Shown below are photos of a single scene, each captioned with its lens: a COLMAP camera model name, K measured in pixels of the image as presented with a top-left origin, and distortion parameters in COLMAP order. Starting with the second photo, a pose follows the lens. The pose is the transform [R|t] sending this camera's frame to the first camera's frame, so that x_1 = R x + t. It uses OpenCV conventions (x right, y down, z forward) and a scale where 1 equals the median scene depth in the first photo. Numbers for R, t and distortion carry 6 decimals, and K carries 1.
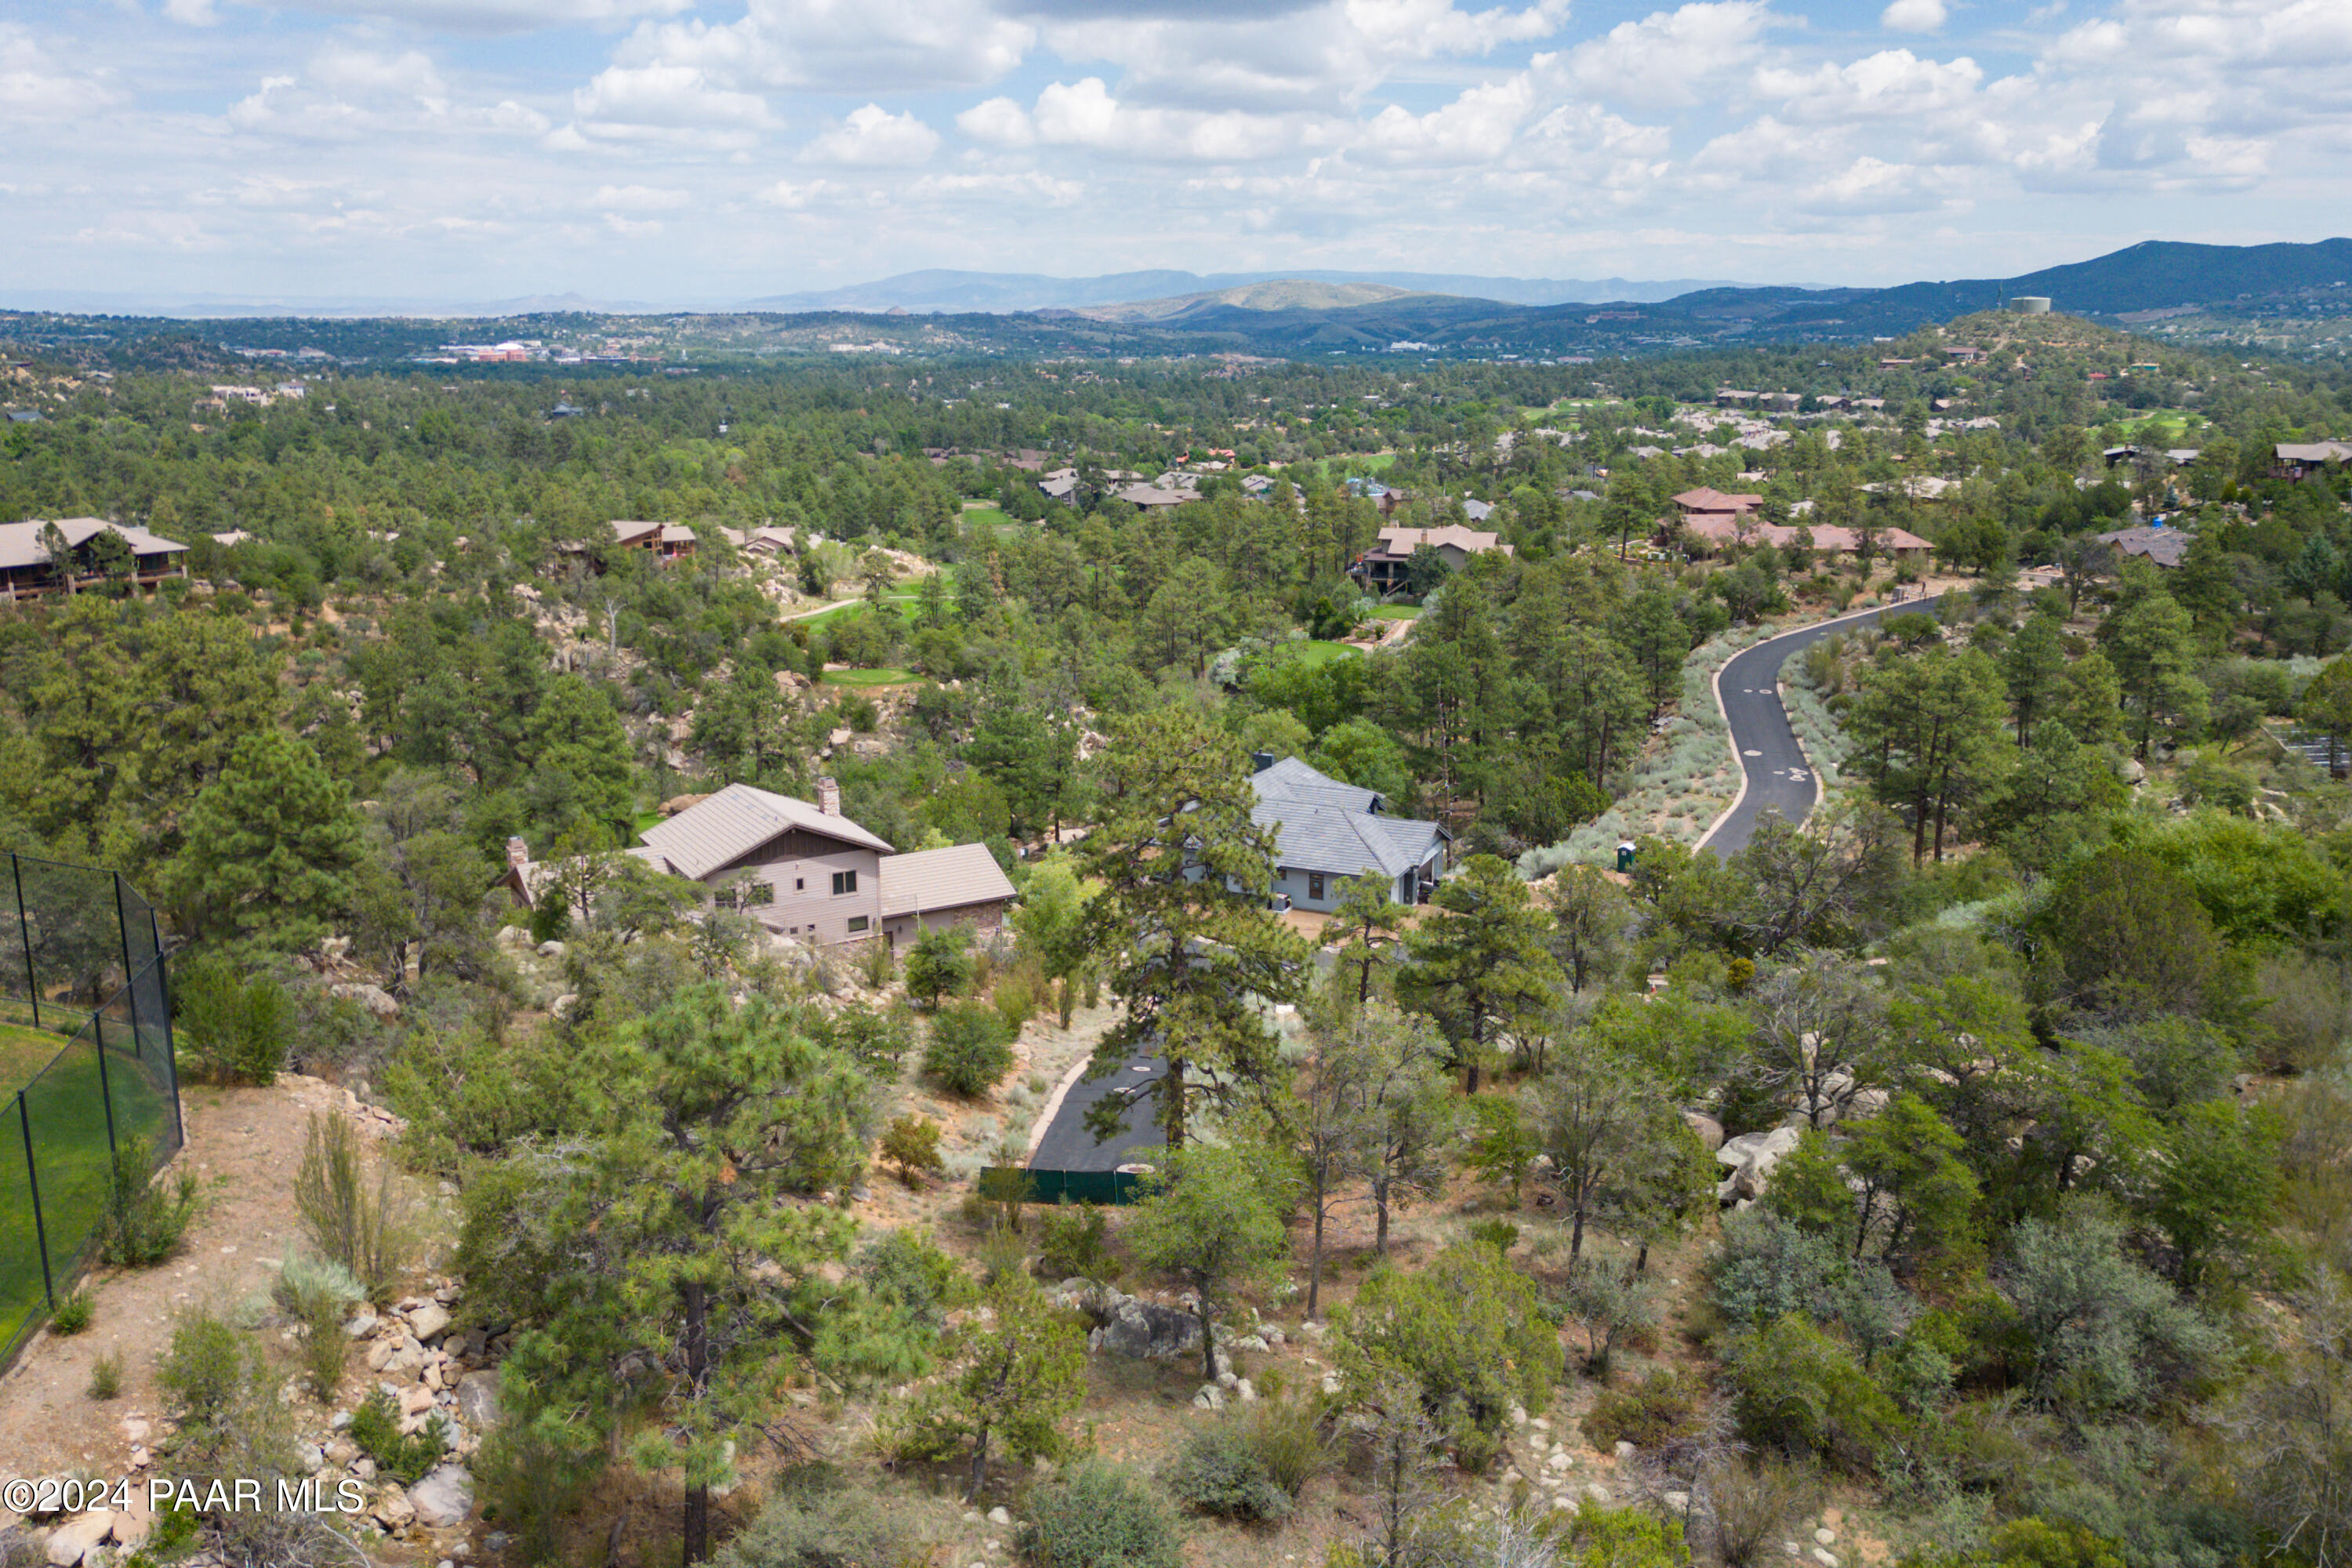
lens RADIAL K [[1902.8, 0, 1162.4], [0, 1902.8, 791.2], [0, 0, 1]] dist [0.079174, -0.137109]
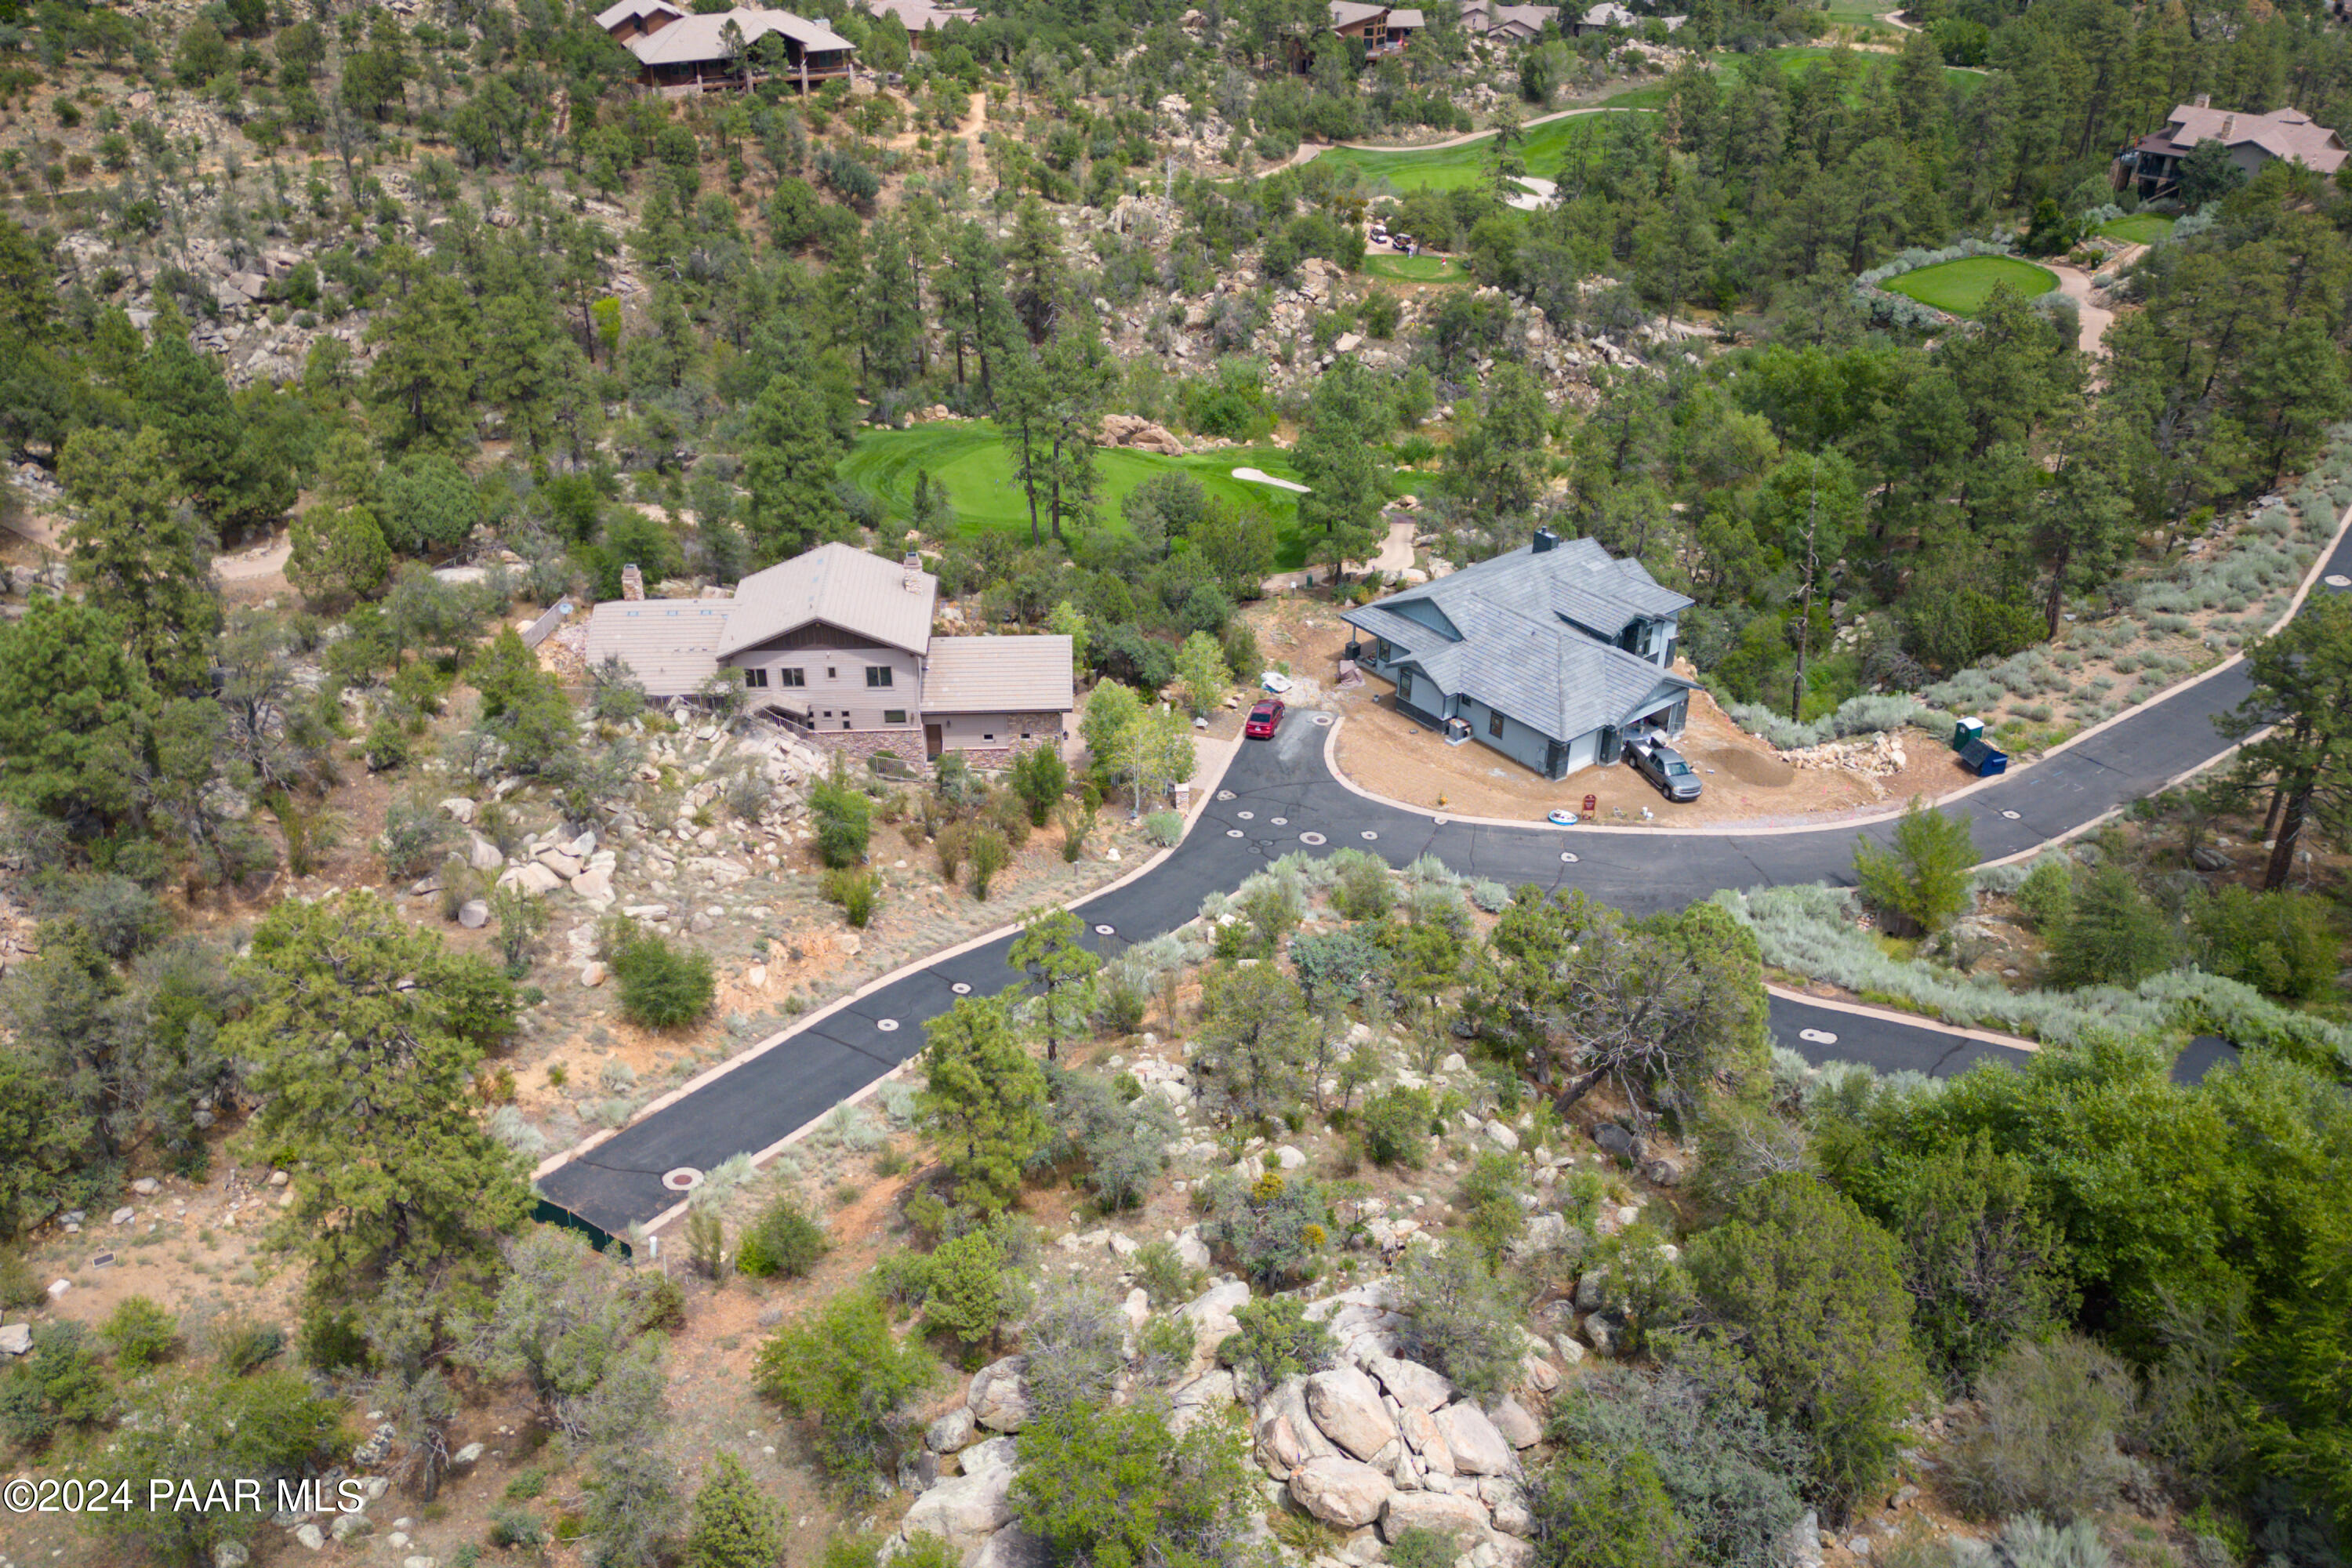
lens RADIAL K [[1902.8, 0, 1162.4], [0, 1902.8, 791.2], [0, 0, 1]] dist [0.079174, -0.137109]
pose [[0.887703, 0.234881, -0.395998, 0.176549], [-0.109660, 0.943195, 0.313621, -0.106093], [0.447167, -0.234977, 0.863034, 0.091167]]
